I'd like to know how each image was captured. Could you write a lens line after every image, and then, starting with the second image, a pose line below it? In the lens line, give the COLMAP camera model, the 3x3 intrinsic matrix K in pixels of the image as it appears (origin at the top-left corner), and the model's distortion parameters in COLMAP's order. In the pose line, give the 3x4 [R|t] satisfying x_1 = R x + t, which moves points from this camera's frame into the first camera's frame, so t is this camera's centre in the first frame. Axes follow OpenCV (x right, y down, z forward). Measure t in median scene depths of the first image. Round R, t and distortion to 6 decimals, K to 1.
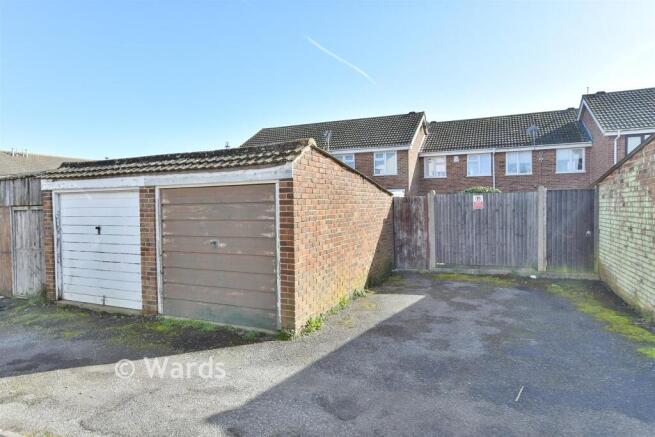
lens RADIAL K [[390.4, 0, 326.8], [0, 390.4, 216.6], [0, 0, 1]] dist [-0.026217, -0.000682]
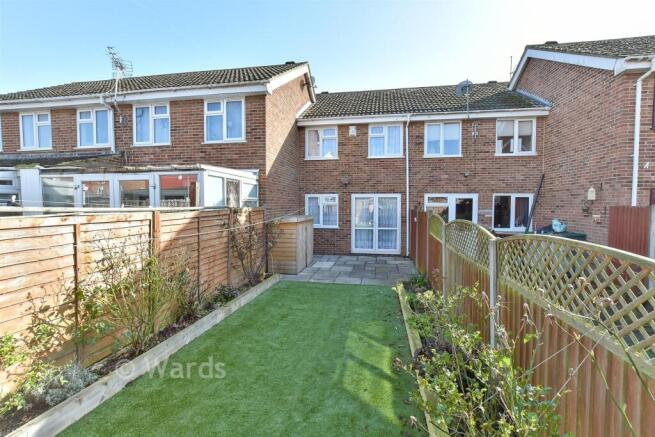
lens RADIAL K [[290.2, 0, 327.9], [0, 290.2, 218.0], [0, 0, 1]] dist [0.001100, 0.000041]
pose [[0.973623, 0.001503, 0.228157, 0.189053], [-0.005818, 0.999817, 0.018240, -0.010841], [-0.228088, -0.019086, 0.973454, 0.554306]]
